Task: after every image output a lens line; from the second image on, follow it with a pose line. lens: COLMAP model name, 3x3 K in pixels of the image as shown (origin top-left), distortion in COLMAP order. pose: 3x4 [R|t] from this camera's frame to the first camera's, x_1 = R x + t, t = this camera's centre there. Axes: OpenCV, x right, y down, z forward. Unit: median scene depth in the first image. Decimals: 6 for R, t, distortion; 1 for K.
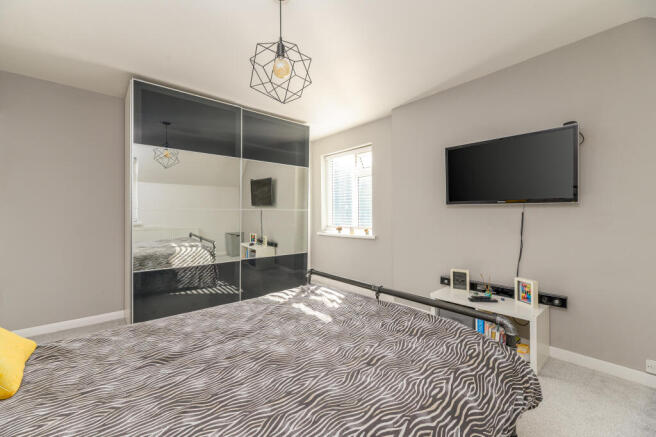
lens RADIAL K [[265.3, 0, 323.5], [0, 265.3, 213.6], [0, 0, 1]] dist [-0.004037, 0.000235]
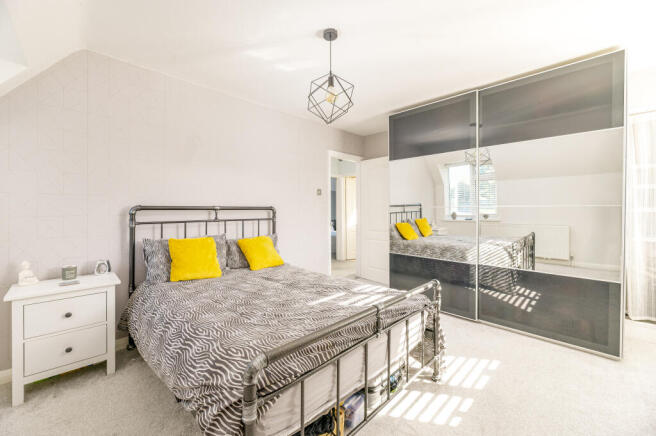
lens RADIAL K [[263.4, 0, 322.0], [0, 263.4, 216.2], [0, 0, 1]] dist [-0.000210, -0.000259]
pose [[0.083363, 0.023430, -0.996244, 0.649848], [-0.000281, 0.999724, 0.023488, -0.006545], [0.996519, -0.001678, 0.083347, 0.516827]]
